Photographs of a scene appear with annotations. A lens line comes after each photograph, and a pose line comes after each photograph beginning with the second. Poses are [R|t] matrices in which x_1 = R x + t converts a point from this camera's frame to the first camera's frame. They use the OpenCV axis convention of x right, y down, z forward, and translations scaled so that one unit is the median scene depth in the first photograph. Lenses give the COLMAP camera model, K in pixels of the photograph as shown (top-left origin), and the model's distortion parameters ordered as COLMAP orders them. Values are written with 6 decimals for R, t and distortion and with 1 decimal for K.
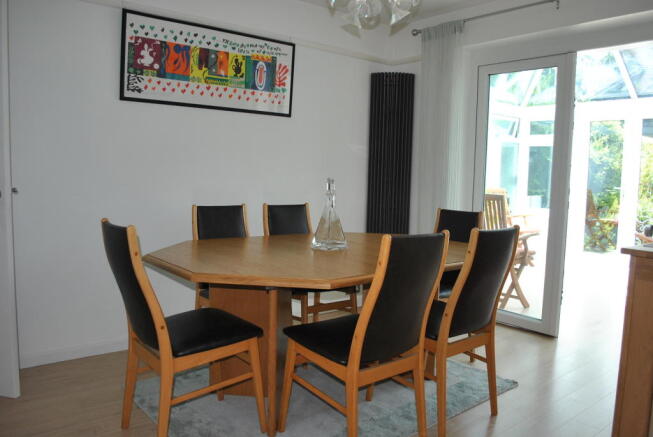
lens RADIAL K [[512.5, 0, 326.5], [0, 512.5, 218.5], [0, 0, 1]] dist [-0.081373, 0.000278]
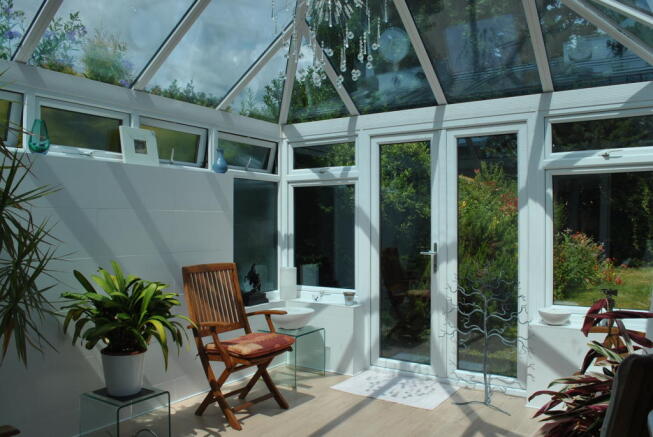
lens RADIAL K [[512.5, 0, 326.5], [0, 512.5, 218.5], [0, 0, 1]] dist [-0.081373, 0.000278]
pose [[0.953396, -0.026296, 0.300574, 0.244724], [0.052320, 0.995512, -0.078862, -0.050968], [-0.297151, 0.090913, 0.950492, 0.382676]]
